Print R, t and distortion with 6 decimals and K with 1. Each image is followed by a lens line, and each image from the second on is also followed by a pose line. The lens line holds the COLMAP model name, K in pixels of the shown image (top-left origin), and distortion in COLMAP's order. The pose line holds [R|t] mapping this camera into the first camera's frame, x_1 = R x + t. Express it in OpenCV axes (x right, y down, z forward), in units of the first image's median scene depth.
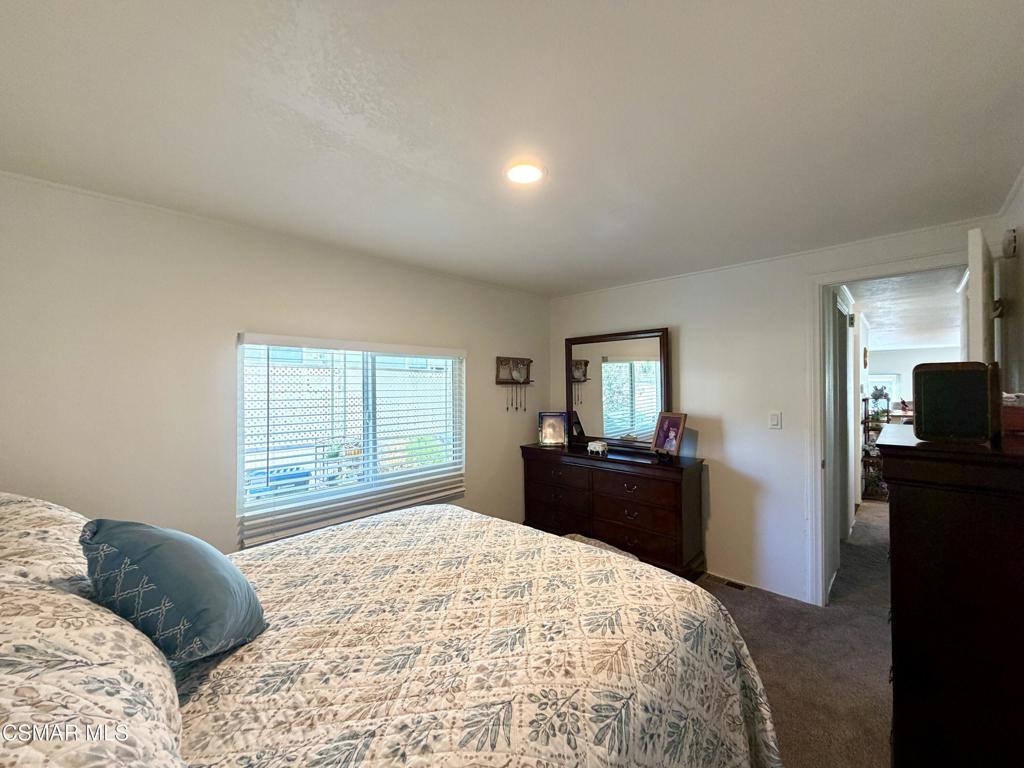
lens RADIAL K [[408.2, 0, 509.3], [0, 408.2, 384.1], [0, 0, 1]] dist [0.000051, -0.000254]
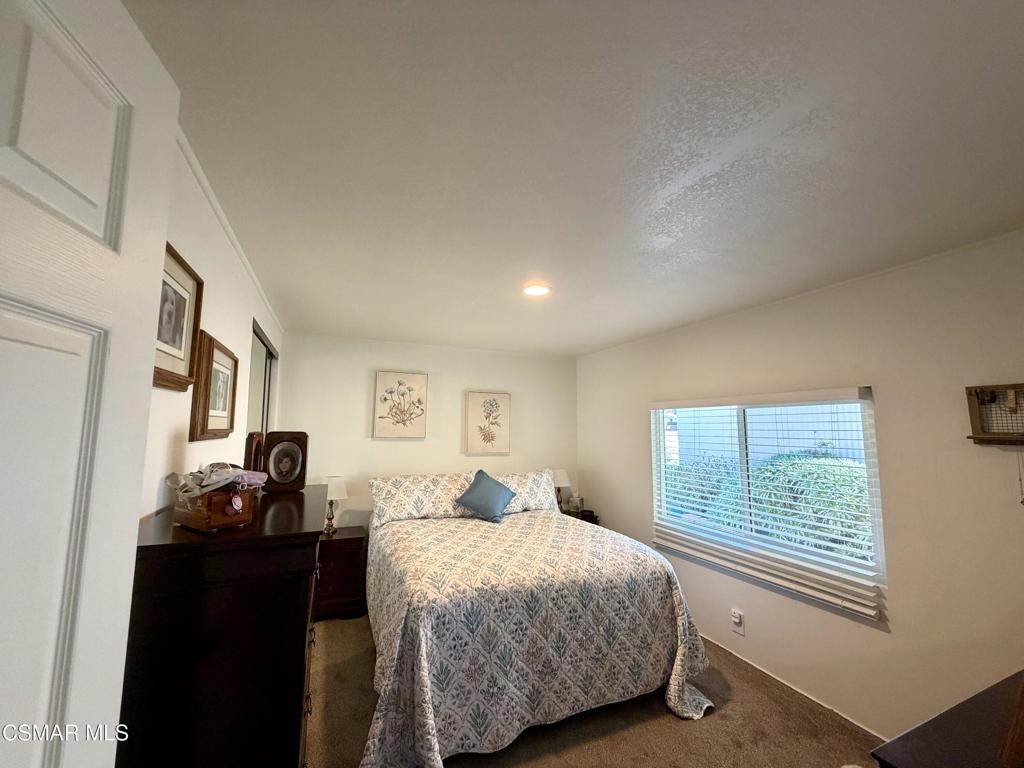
lens RADIAL K [[408.2, 0, 509.3], [0, 408.2, 384.1], [0, 0, 1]] dist [0.000051, -0.000254]
pose [[-0.386220, -0.098190, -0.917165, 0.799132], [-0.005024, 0.994527, -0.104357, -0.022429], [0.922393, -0.035697, -0.384600, 0.860901]]
